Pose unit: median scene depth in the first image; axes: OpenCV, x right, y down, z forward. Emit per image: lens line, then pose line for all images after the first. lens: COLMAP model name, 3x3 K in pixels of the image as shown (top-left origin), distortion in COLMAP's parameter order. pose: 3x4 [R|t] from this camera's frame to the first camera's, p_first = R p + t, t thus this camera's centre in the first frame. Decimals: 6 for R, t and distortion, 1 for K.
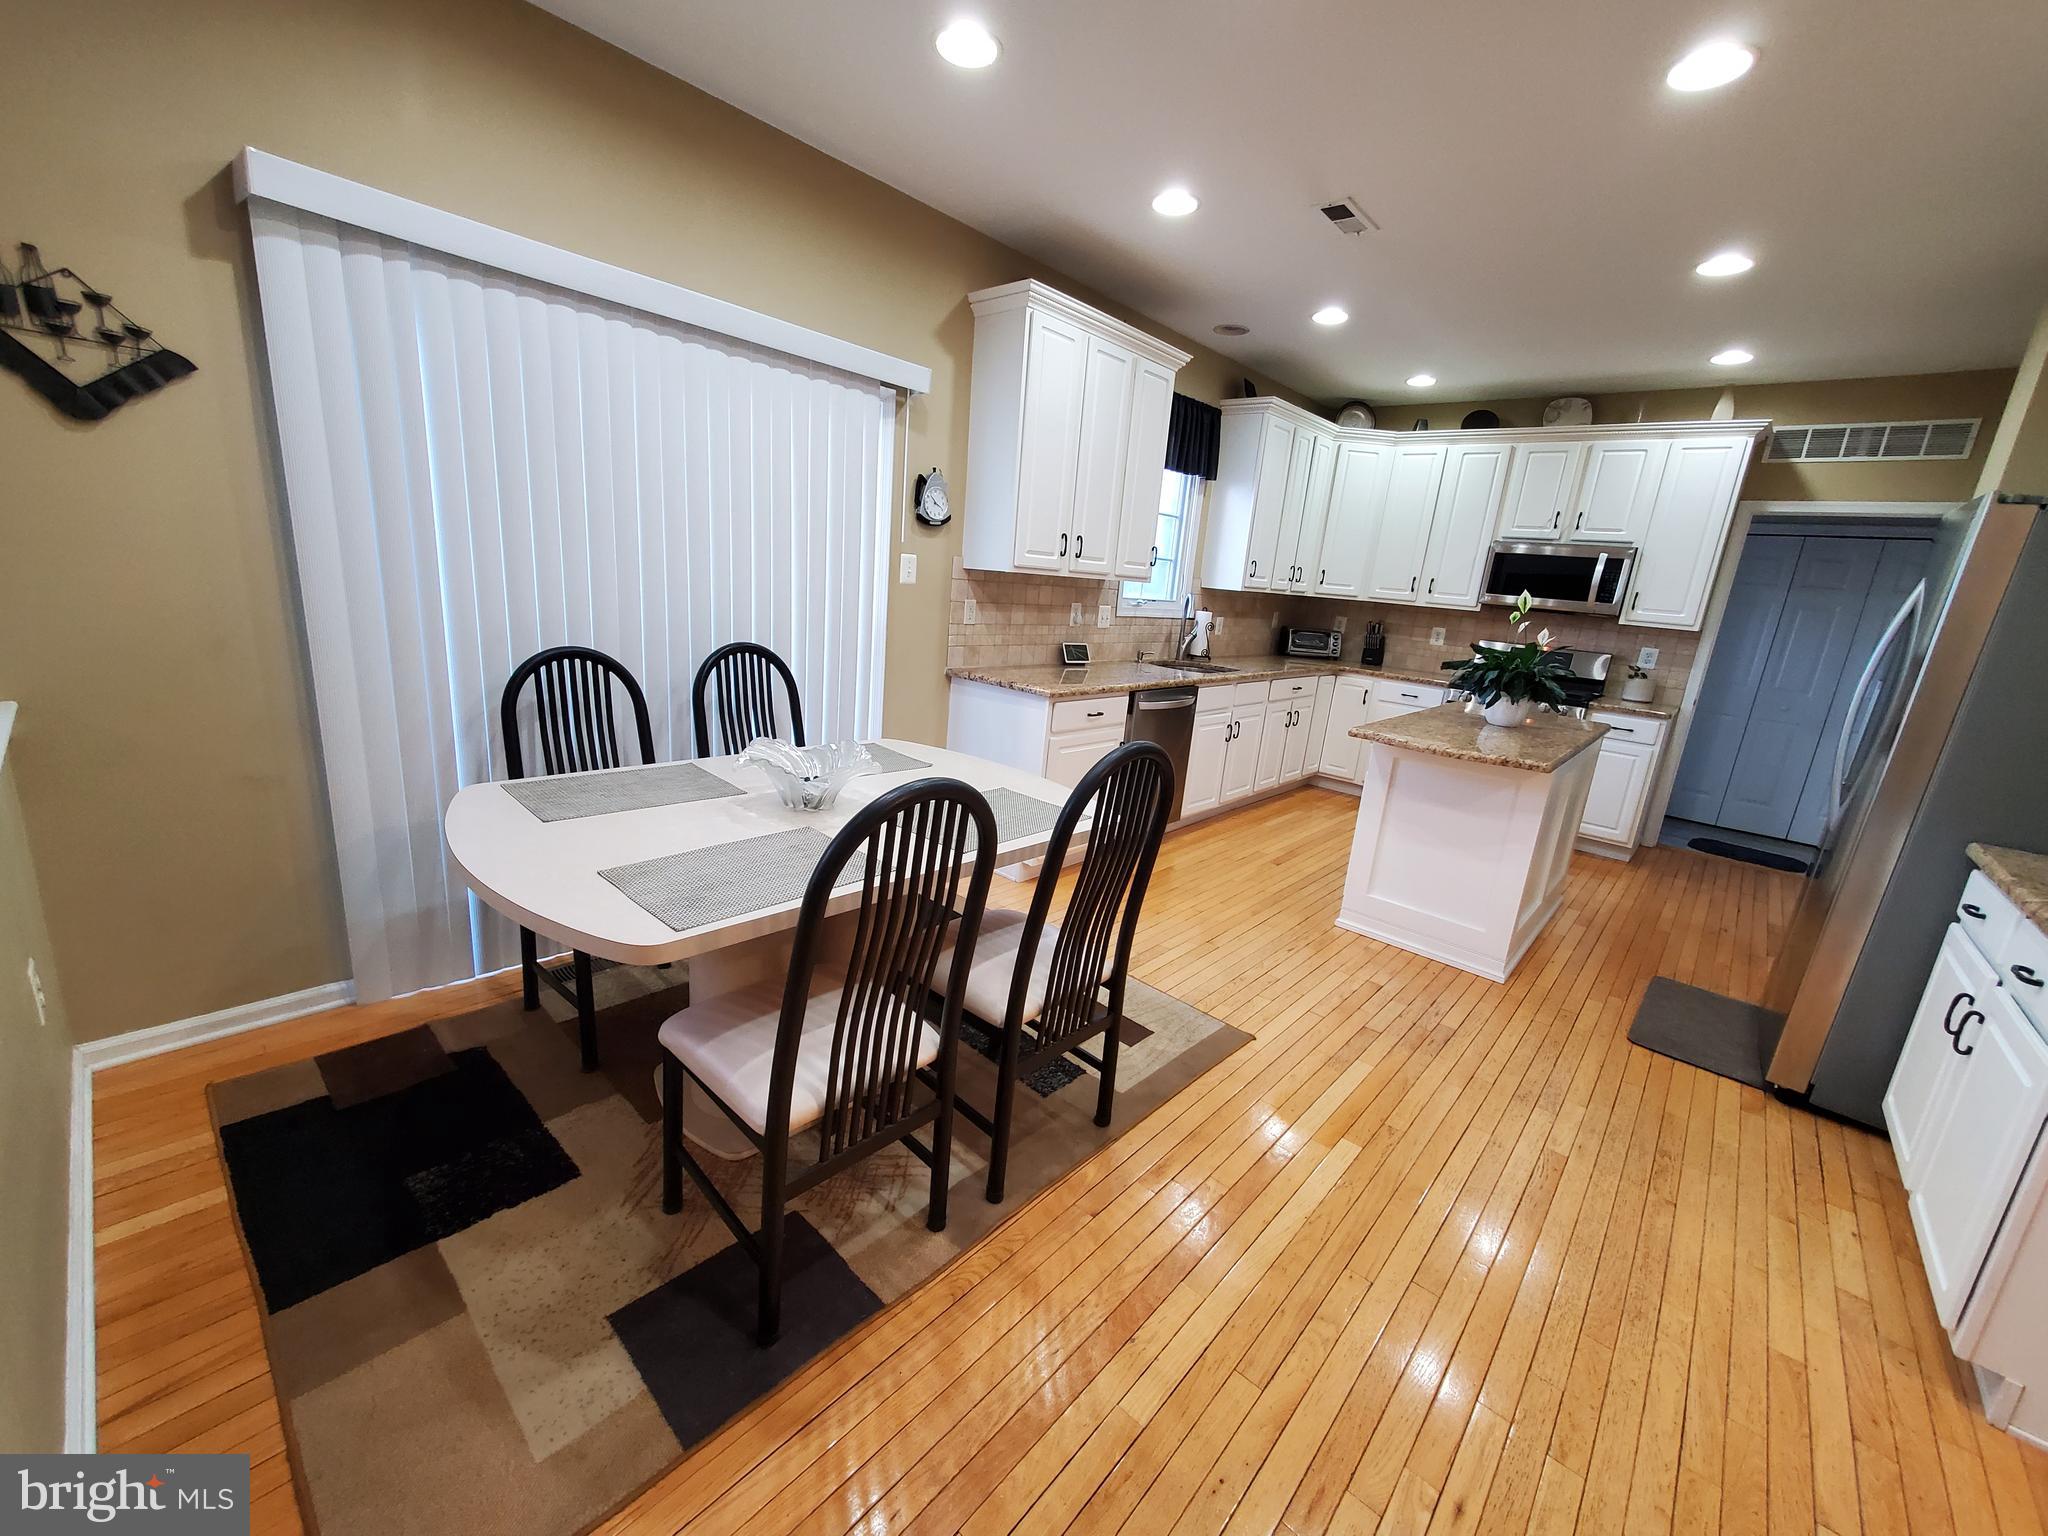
lens RADIAL K [[814.1, 0, 1016.2], [0, 814.1, 778.9], [0, 0, 1]] dist [0.002422, -0.000252]
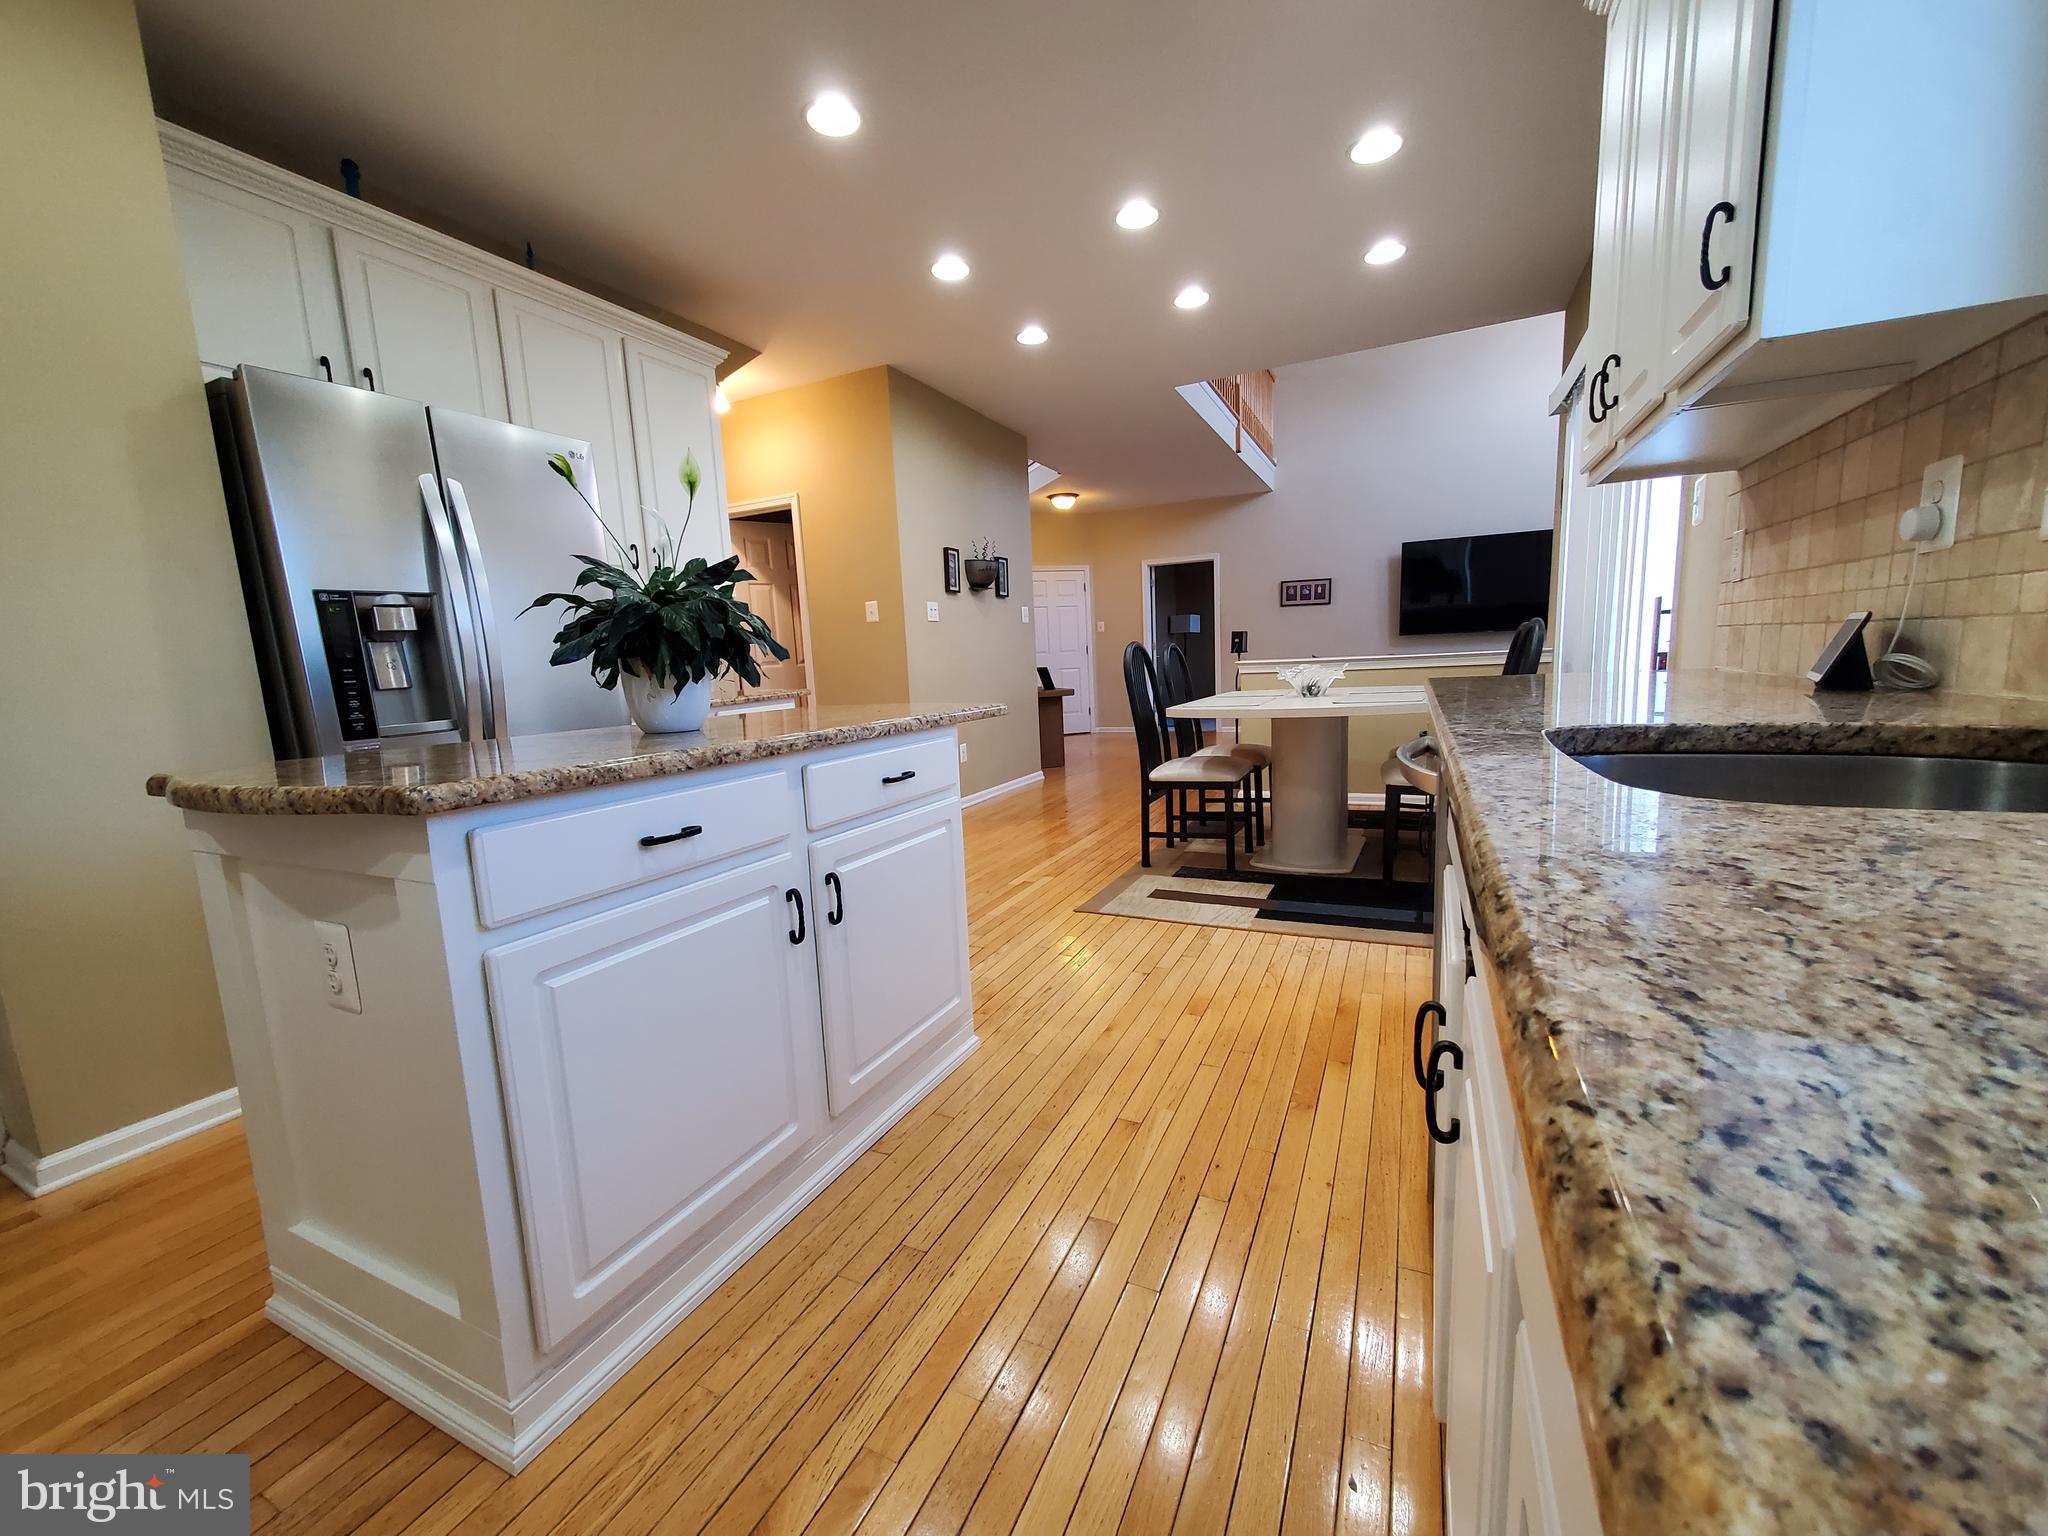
lens RADIAL K [[814.1, 0, 1016.2], [0, 814.1, 778.9], [0, 0, 1]] dist [0.002422, -0.000252]
pose [[-0.958334, 0.005773, -0.285591, 0.493279], [-0.101604, 0.927522, 0.359694, -0.210059], [0.266968, 0.373724, -0.888289, 1.350759]]
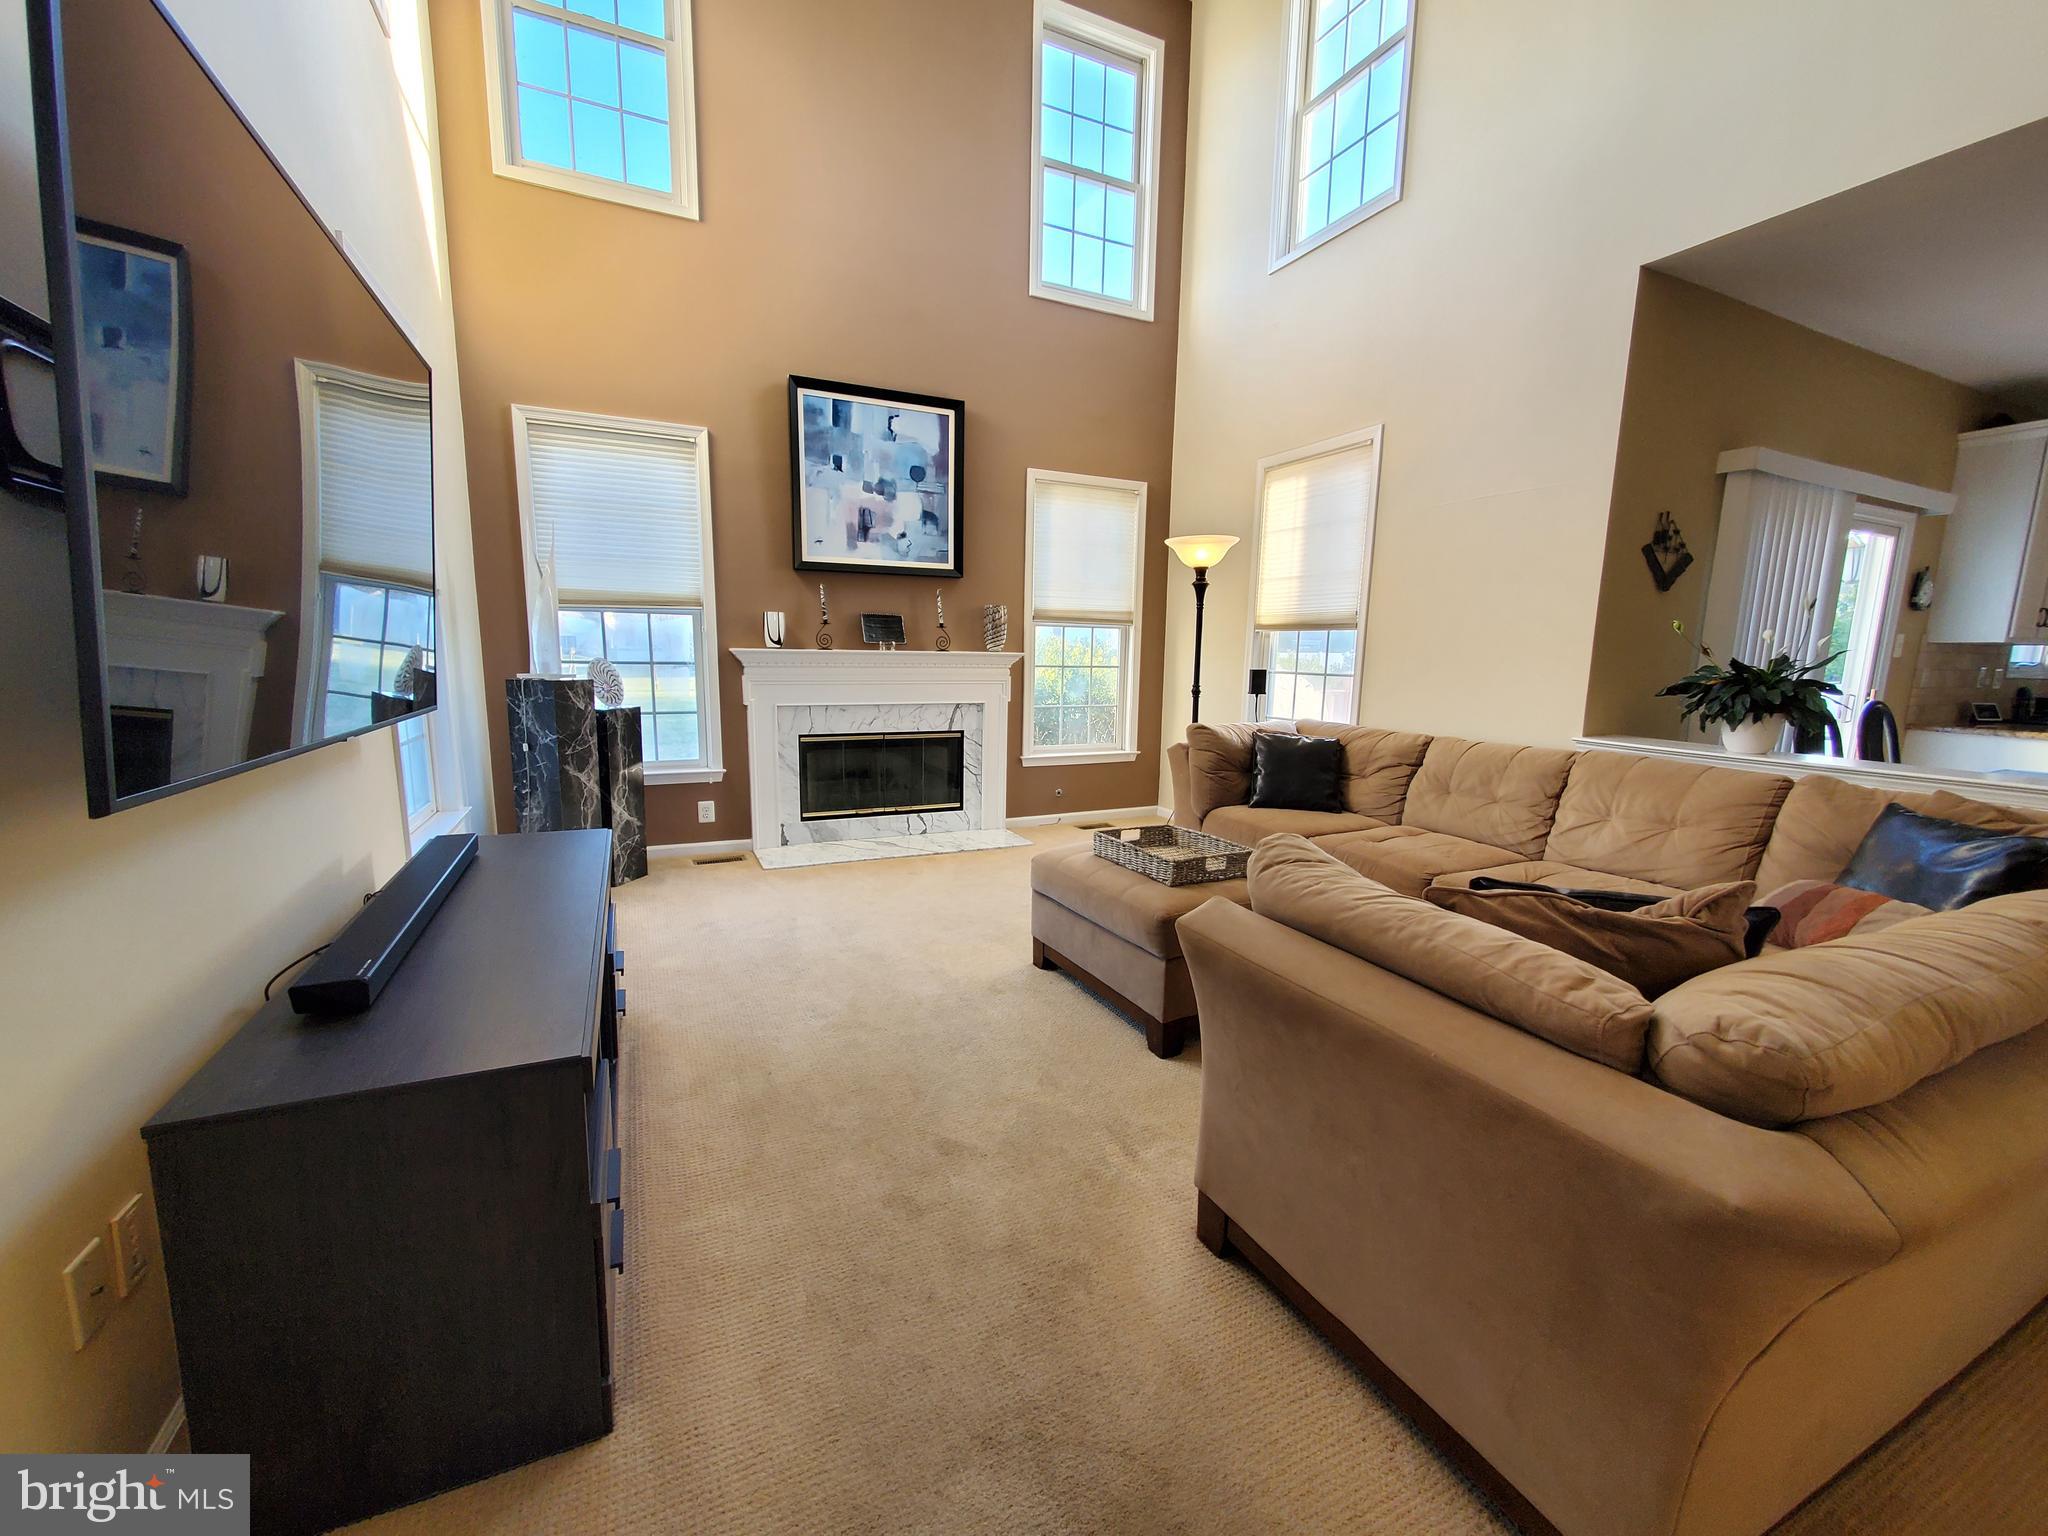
lens RADIAL K [[814.1, 0, 1016.2], [0, 814.1, 778.9], [0, 0, 1]] dist [0.002422, -0.000252]
pose [[0.920937, -0.001692, -0.389708, -0.833361], [-0.043360, 0.993337, -0.106779, 0.140538], [0.387292, 0.115234, 0.914727, -0.641833]]
